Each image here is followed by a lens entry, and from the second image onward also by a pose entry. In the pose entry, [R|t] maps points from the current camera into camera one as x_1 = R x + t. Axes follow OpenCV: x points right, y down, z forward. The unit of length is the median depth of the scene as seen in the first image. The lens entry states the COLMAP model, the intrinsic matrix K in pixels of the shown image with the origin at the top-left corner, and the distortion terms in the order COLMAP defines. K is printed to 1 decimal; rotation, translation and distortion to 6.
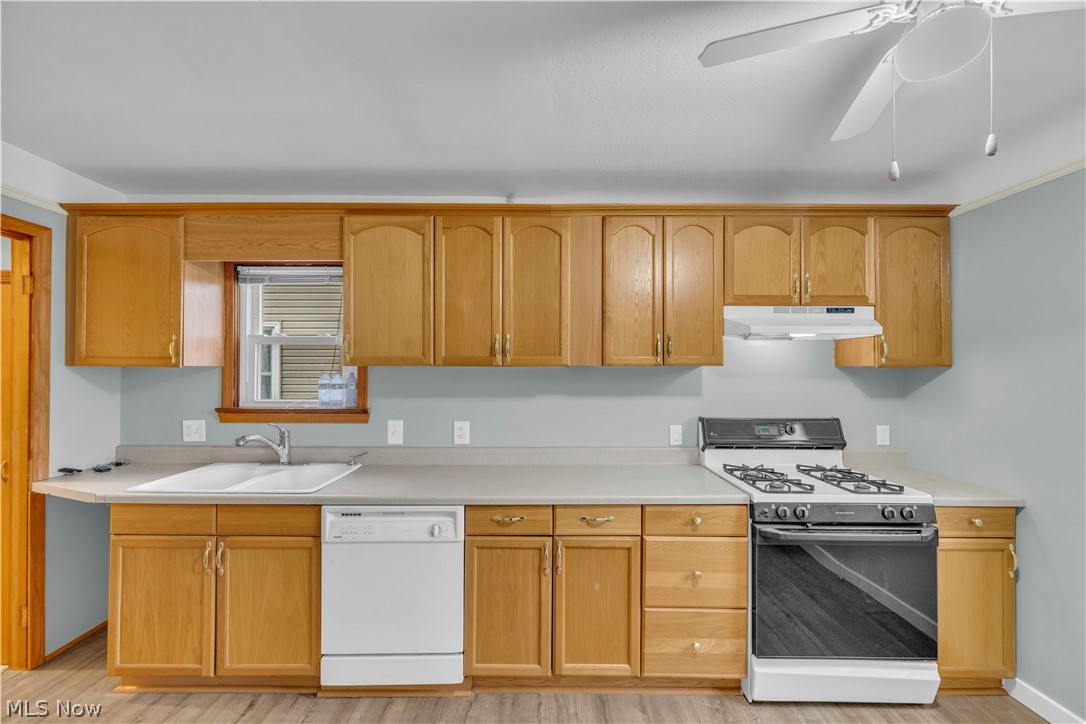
lens RADIAL K [[453.0, 0, 539.2], [0, 453.0, 363.1], [0, 0, 1]] dist [0.000229, 0.000482]
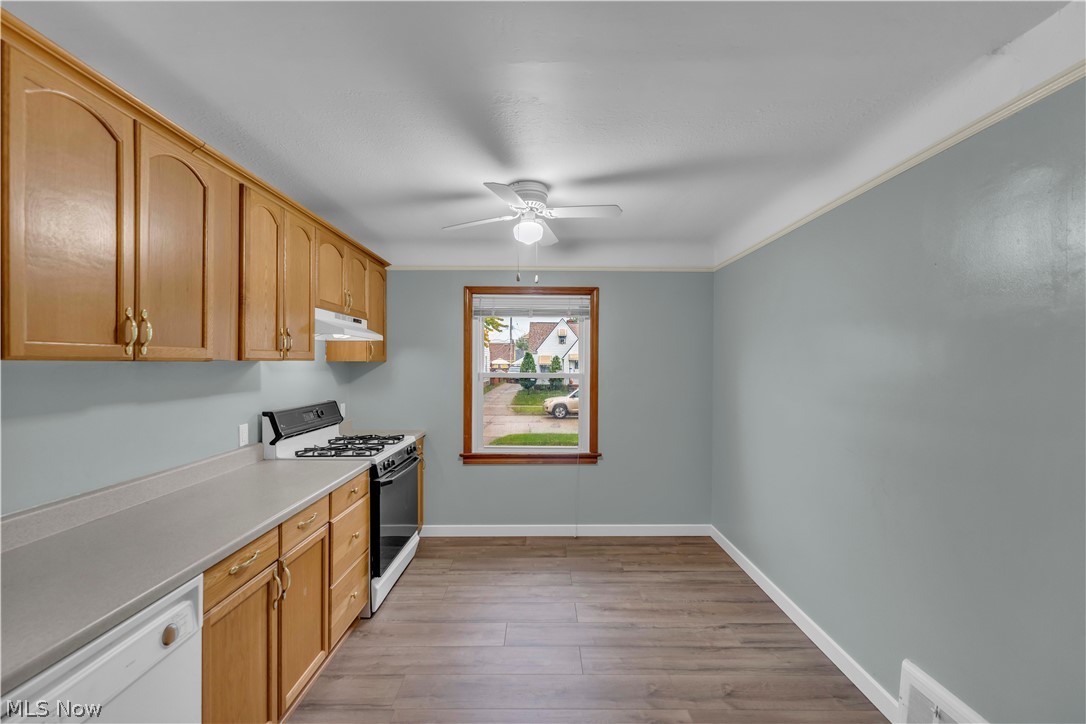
lens RADIAL K [[453.0, 0, 539.2], [0, 453.0, 363.1], [0, 0, 1]] dist [0.000229, 0.000482]
pose [[-0.000300, -0.003634, 0.999993, -0.713878], [-0.009392, 0.999949, 0.003631, 0.002486], [-0.999956, -0.009391, -0.000334, 0.442889]]
